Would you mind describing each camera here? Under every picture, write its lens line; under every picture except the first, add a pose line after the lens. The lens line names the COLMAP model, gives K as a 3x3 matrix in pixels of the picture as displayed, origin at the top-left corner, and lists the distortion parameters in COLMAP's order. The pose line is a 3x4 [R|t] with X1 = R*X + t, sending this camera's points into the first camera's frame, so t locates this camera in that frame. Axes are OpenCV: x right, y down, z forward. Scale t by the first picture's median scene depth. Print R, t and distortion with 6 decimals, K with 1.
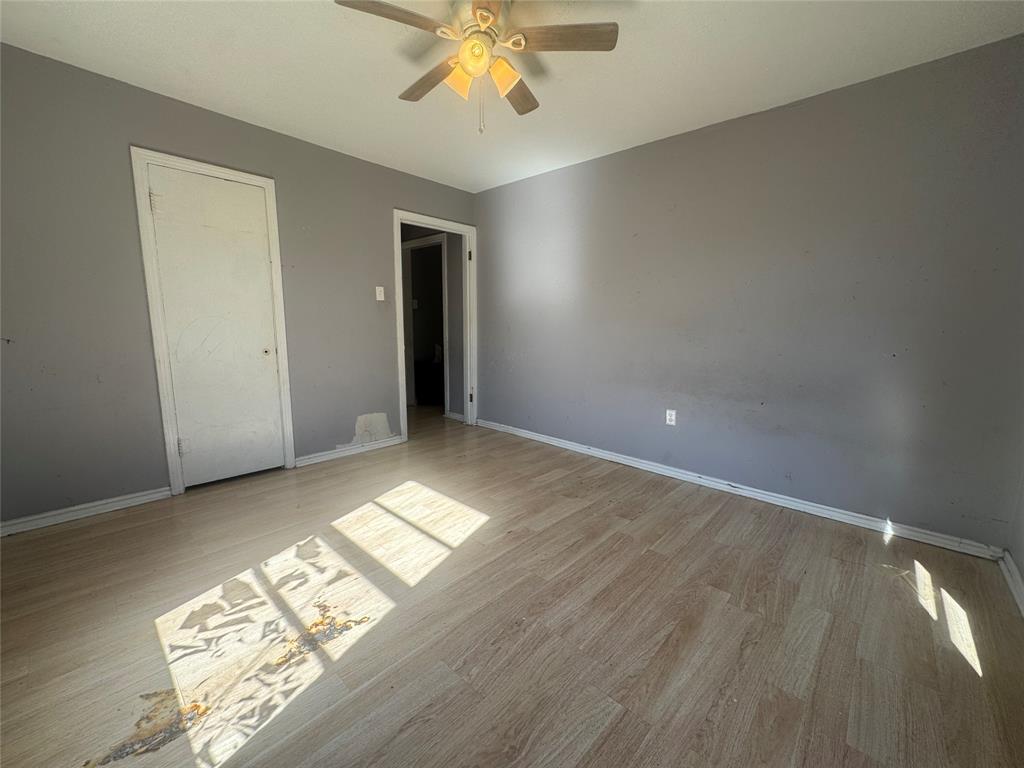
lens RADIAL K [[410.9, 0, 511.9], [0, 410.9, 382.9], [0, 0, 1]] dist [-0.001141, 0.001667]
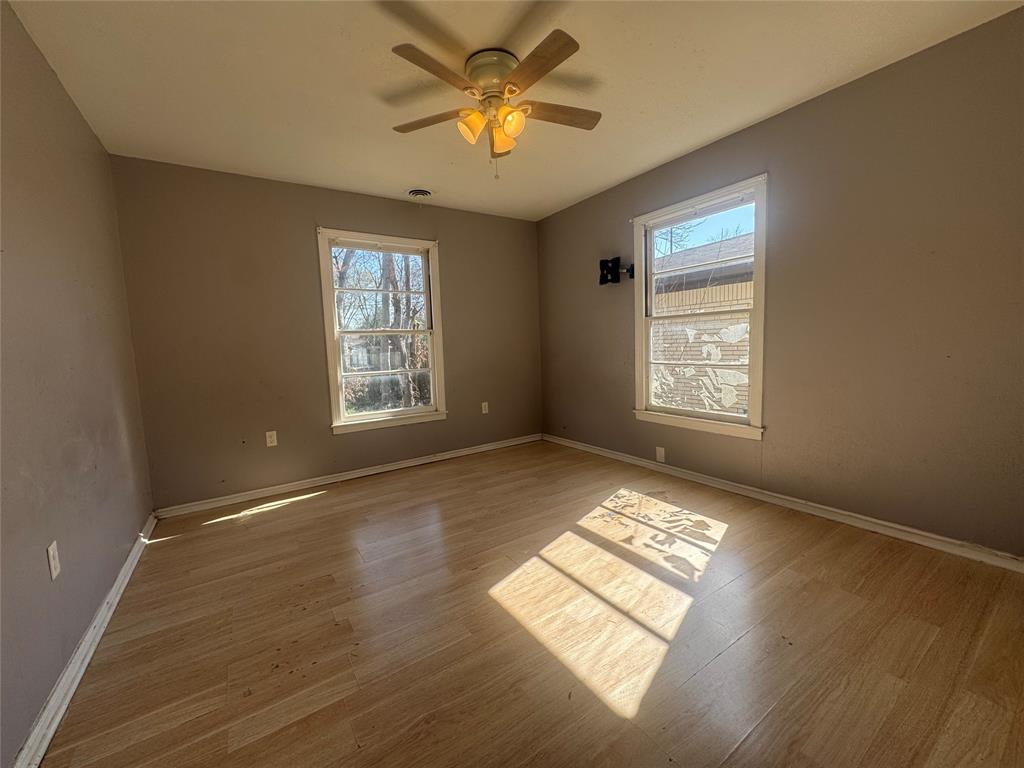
lens RADIAL K [[410.9, 0, 512.1], [0, 410.9, 382.9], [0, 0, 1]] dist [-0.001141, 0.001667]
pose [[-0.972090, 0.005150, 0.234550, -0.359333], [0.062755, 0.969036, 0.238813, -0.303466], [-0.226057, 0.246867, -0.942313, 2.067032]]
